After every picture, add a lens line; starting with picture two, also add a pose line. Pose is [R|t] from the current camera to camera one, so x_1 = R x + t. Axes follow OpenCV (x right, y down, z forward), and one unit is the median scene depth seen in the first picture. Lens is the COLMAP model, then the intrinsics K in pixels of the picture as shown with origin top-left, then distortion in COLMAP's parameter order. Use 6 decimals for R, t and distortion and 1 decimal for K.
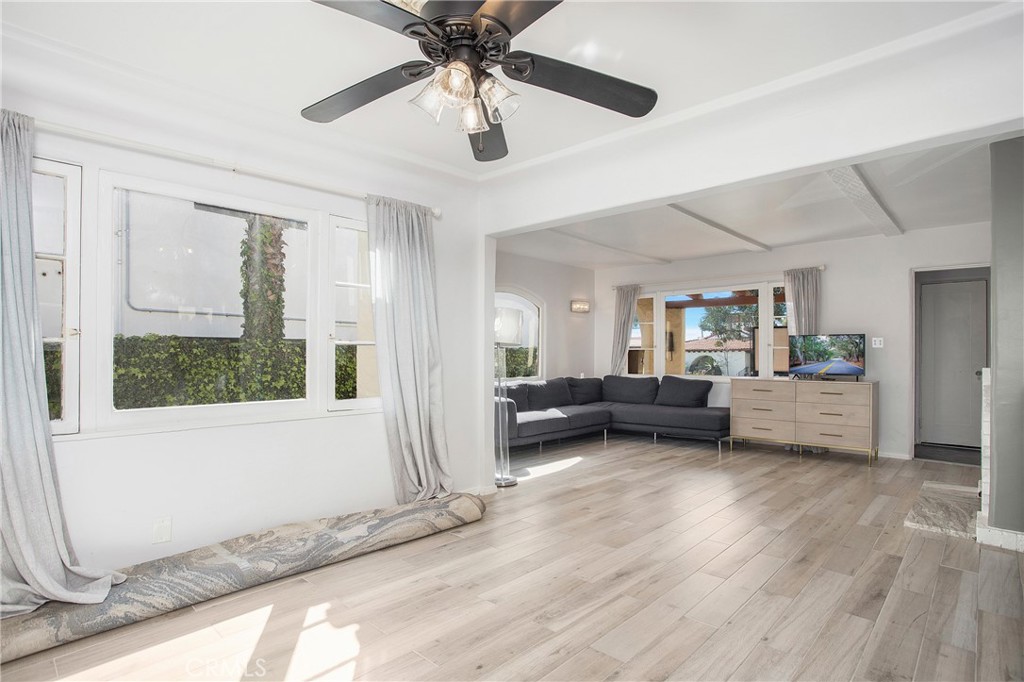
lens RADIAL K [[530.1, 0, 510.4], [0, 530.1, 349.7], [0, 0, 1]] dist [-0.043526, 0.017494]
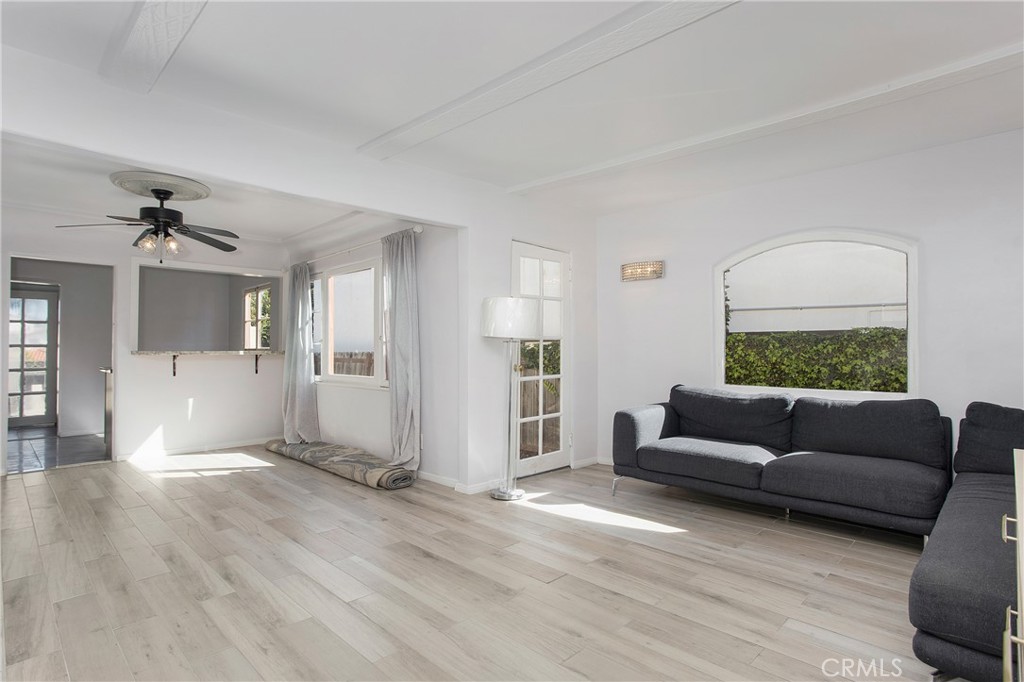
lens RADIAL K [[530.1, 0, 510.4], [0, 530.1, 349.7], [0, 0, 1]] dist [-0.043526, 0.017494]
pose [[-0.036797, -0.003105, -0.999318, 0.979252], [0.012719, 0.999913, -0.003575, 0.013413], [0.999242, -0.012841, -0.036755, 1.176907]]
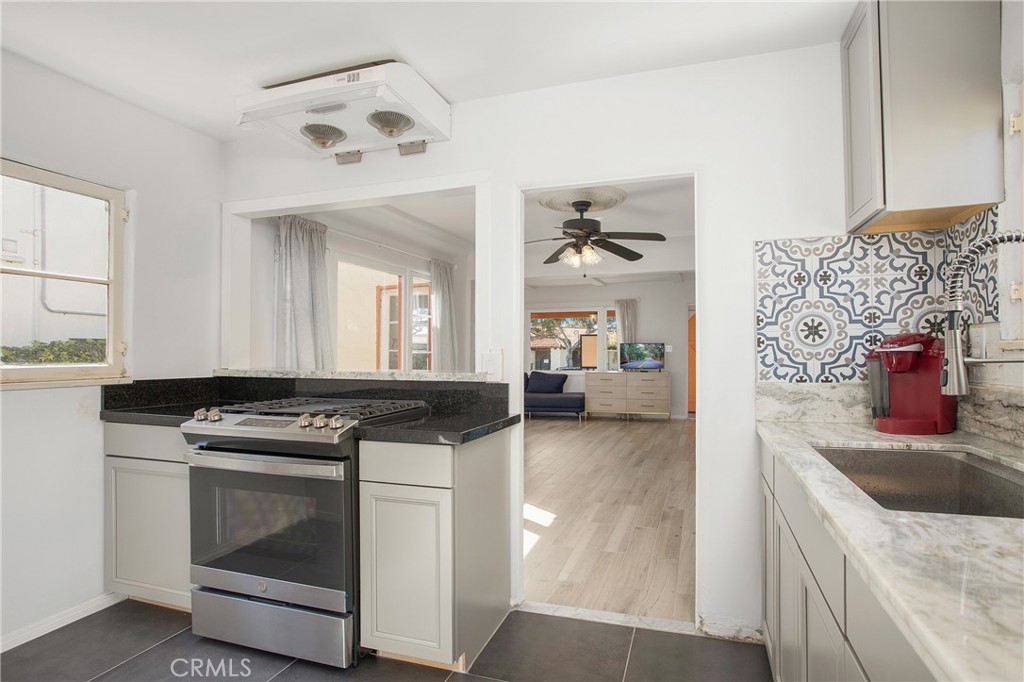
lens RADIAL K [[530.1, 0, 510.4], [0, 530.1, 349.7], [0, 0, 1]] dist [-0.043526, 0.017494]
pose [[0.916124, 0.002288, 0.400888, -0.406050], [-0.001555, 0.999996, -0.002154, -0.005084], [-0.400891, 0.001350, 0.916125, -0.307240]]
